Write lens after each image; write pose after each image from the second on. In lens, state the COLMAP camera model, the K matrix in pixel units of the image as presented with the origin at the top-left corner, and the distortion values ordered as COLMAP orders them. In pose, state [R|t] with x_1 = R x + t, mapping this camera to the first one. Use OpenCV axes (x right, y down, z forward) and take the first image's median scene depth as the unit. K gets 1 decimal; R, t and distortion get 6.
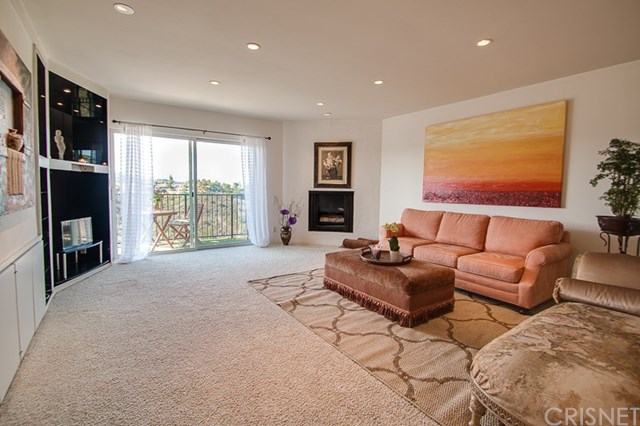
lens RADIAL K [[302.0, 0, 318.6], [0, 302.0, 208.5], [0, 0, 1]] dist [-0.002494, -0.002512]
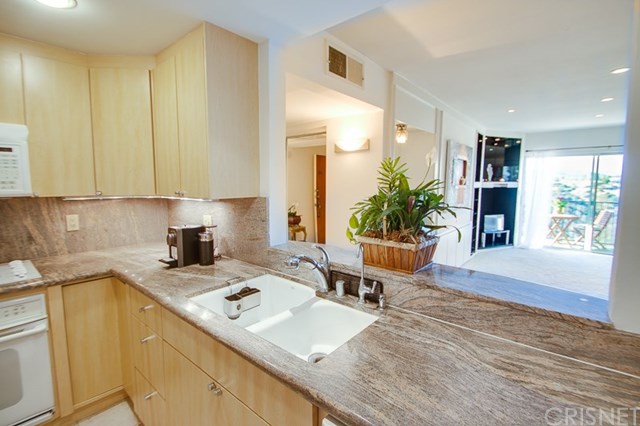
lens RADIAL K [[302.0, 0, 318.2], [0, 302.0, 211.8], [0, 0, 1]] dist [-0.002494, -0.002512]
pose [[0.267315, 0.082754, -0.960049, 0.519643], [-0.060875, 0.995766, 0.068882, -0.037621], [0.961684, 0.040030, 0.271221, -0.387268]]
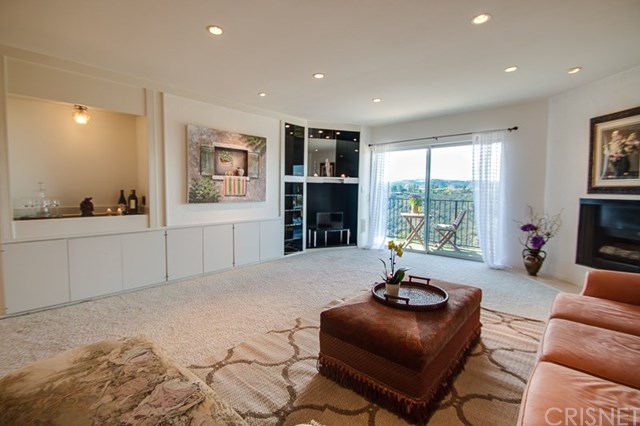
lens RADIAL K [[302.0, 0, 321.1], [0, 302.0, 208.9], [0, 0, 1]] dist [-0.002494, -0.002512]
pose [[0.222231, 0.047564, -0.973833, 0.682184], [-0.072326, 0.996862, 0.032184, -0.029386], [0.972308, 0.063282, 0.224974, 0.530650]]
